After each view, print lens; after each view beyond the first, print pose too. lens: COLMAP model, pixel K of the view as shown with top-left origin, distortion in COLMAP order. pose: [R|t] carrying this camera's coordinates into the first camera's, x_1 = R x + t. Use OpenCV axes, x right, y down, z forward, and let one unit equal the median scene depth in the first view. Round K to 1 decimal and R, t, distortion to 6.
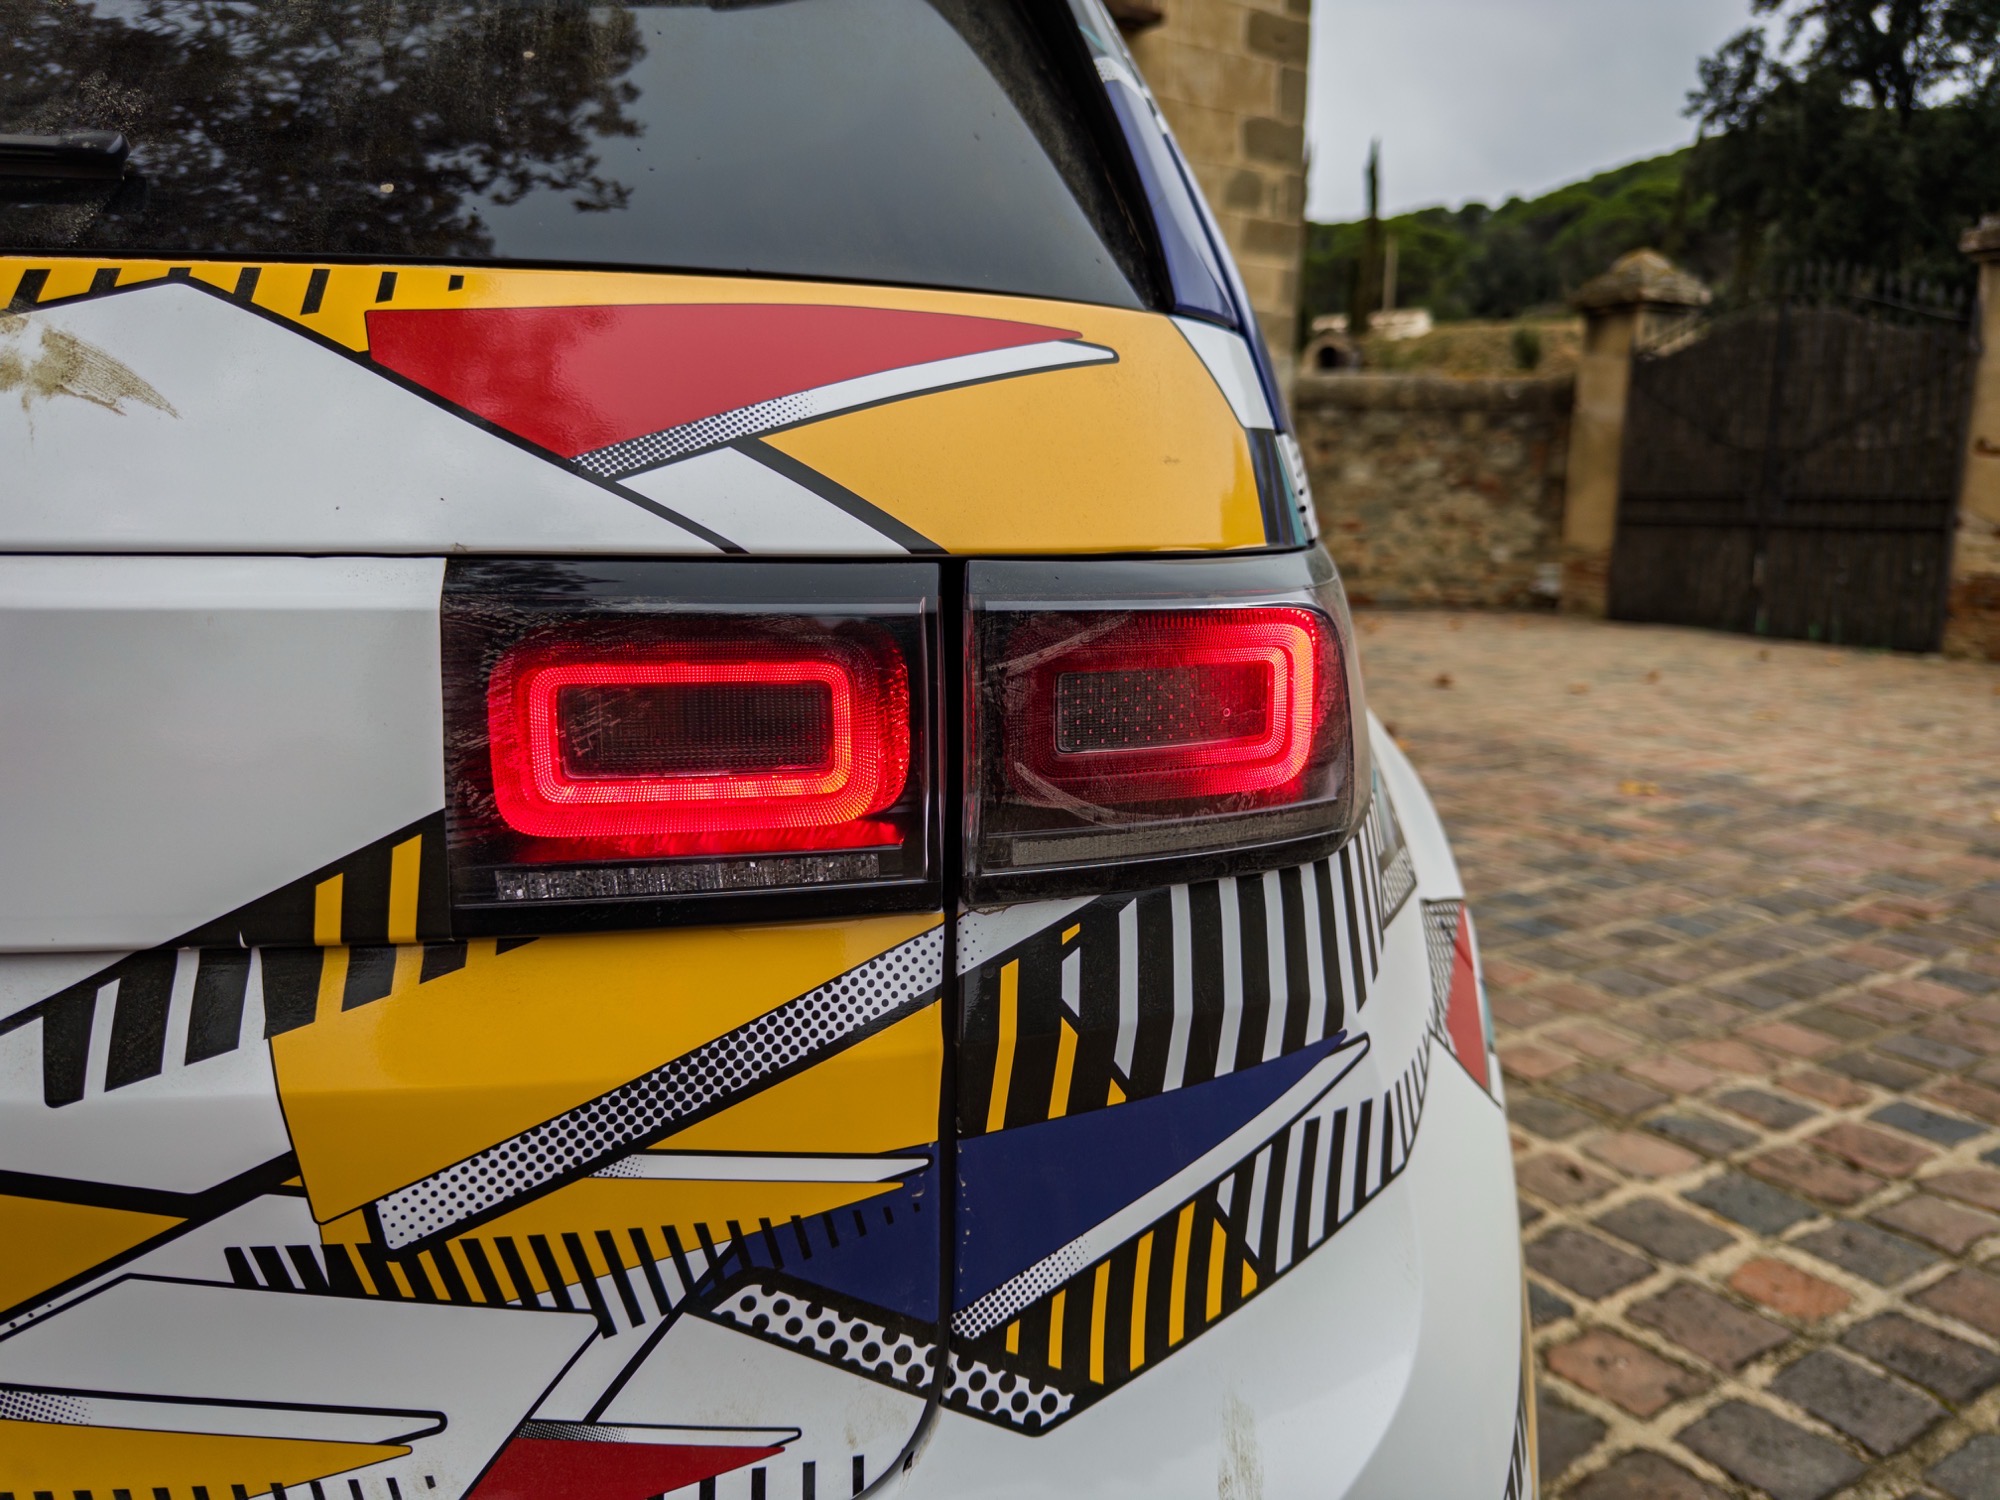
lens RADIAL K [[1485.3, 0, 1003.1], [0, 1485.3, 756.0], [0, 0, 1]] dist [0.001062, -0.015197]
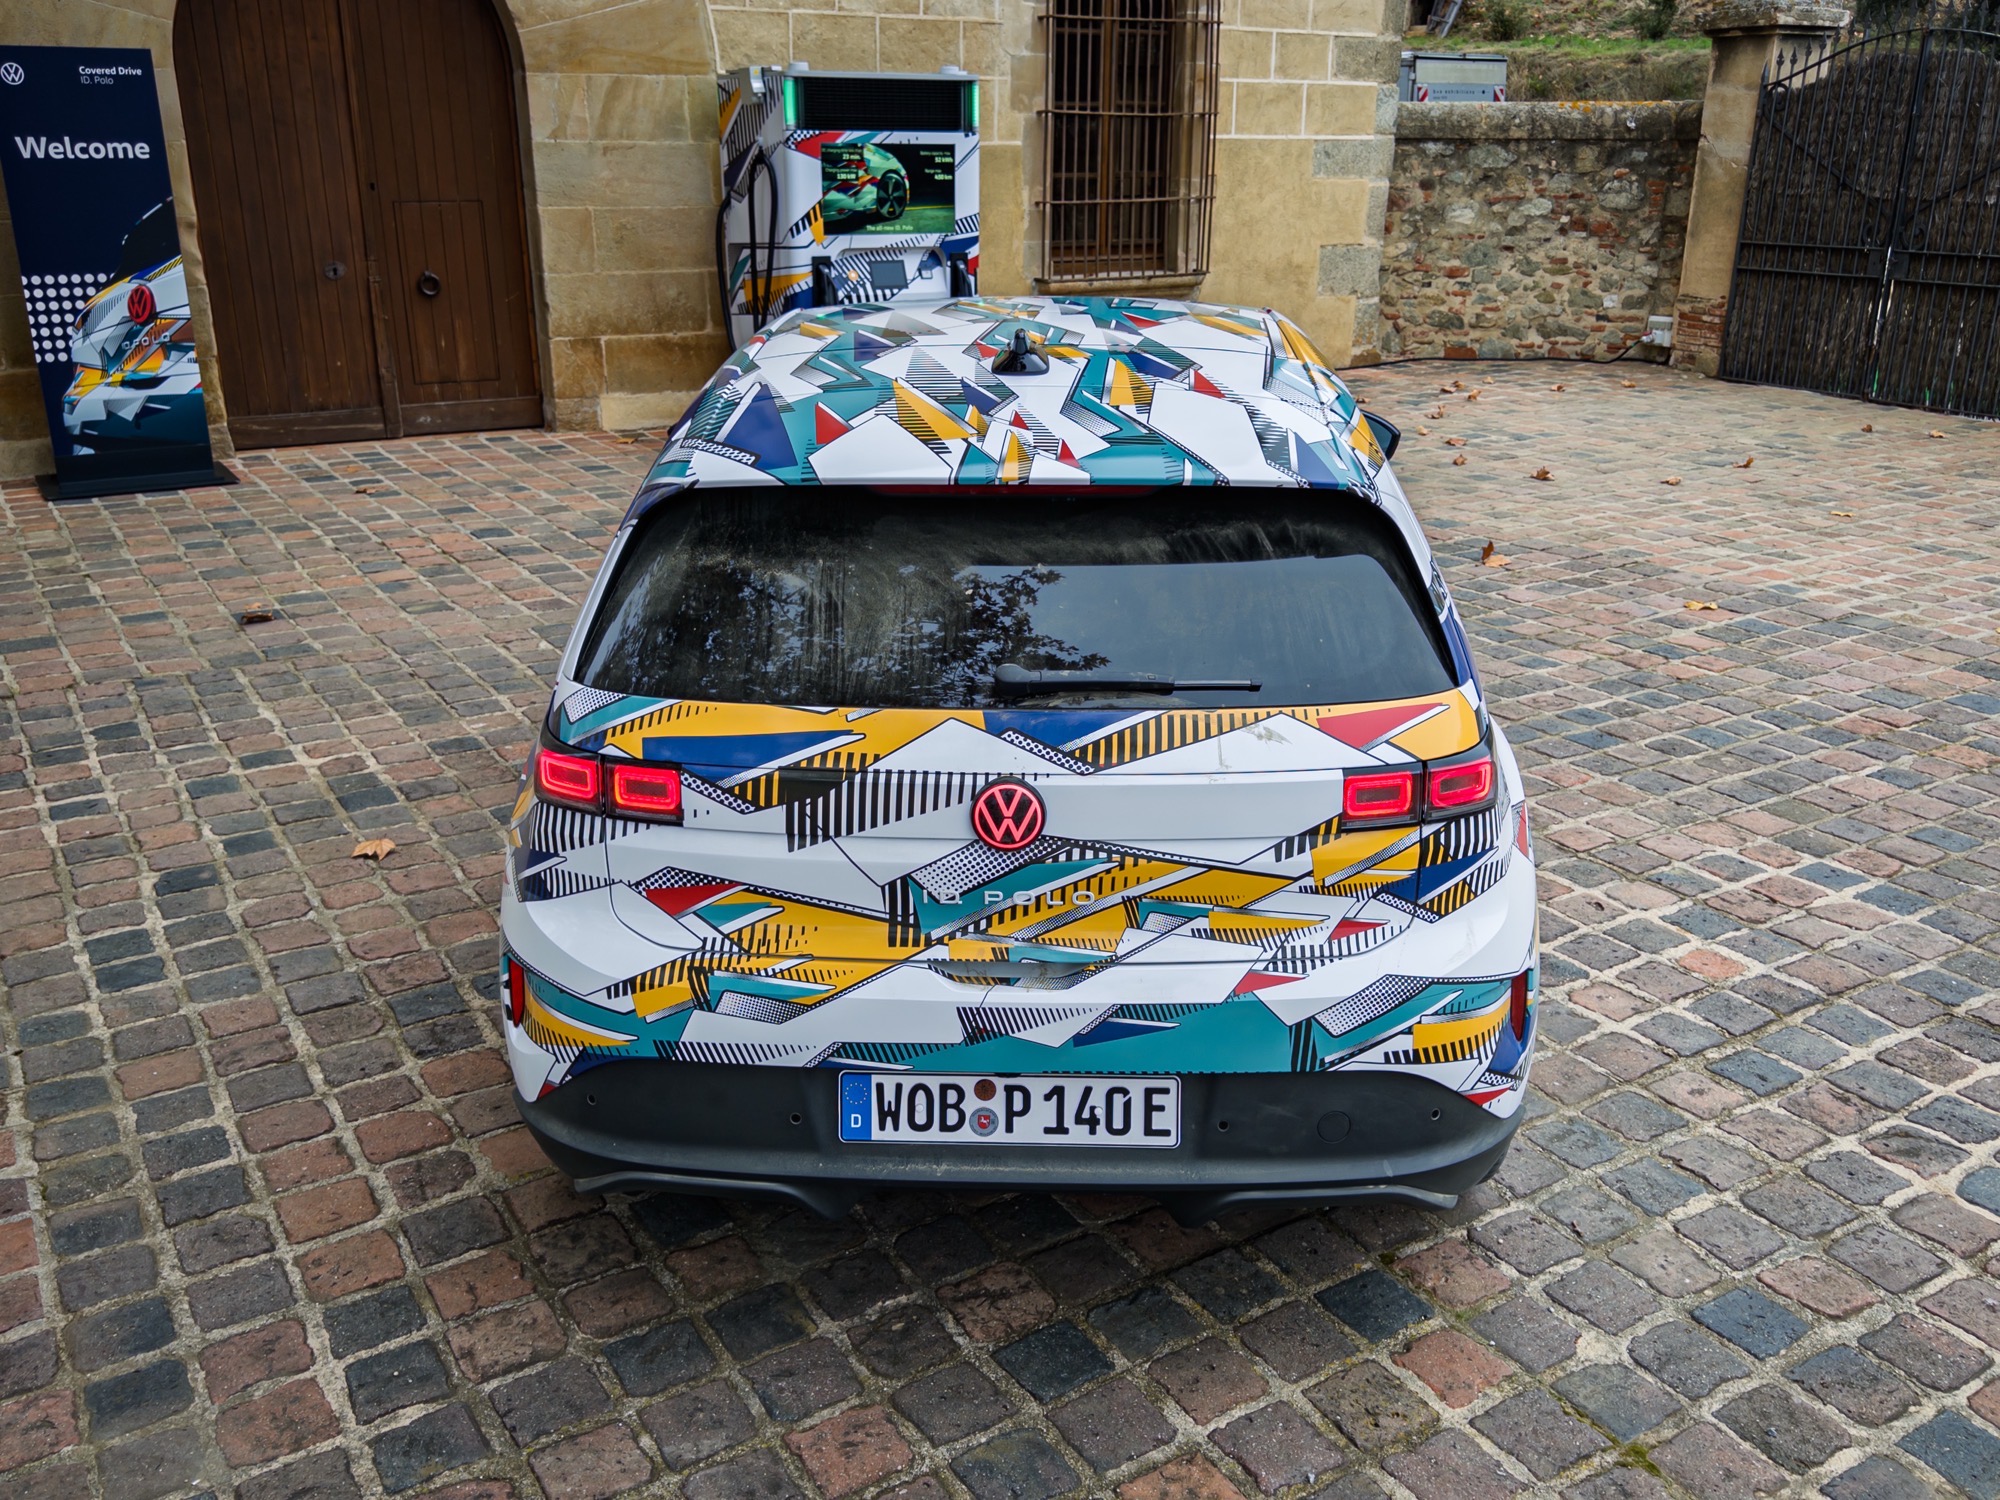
lens RADIAL K [[1679.4, 0, 1012.9], [0, 1679.4, 745.1], [0, 0, 1]] dist [0.045150, -0.052335]
pose [[0.999843, -0.008979, -0.015286, -0.230207], [0.011202, 0.988292, 0.152163, -0.183007], [0.013741, -0.152310, 0.988237, -0.810606]]
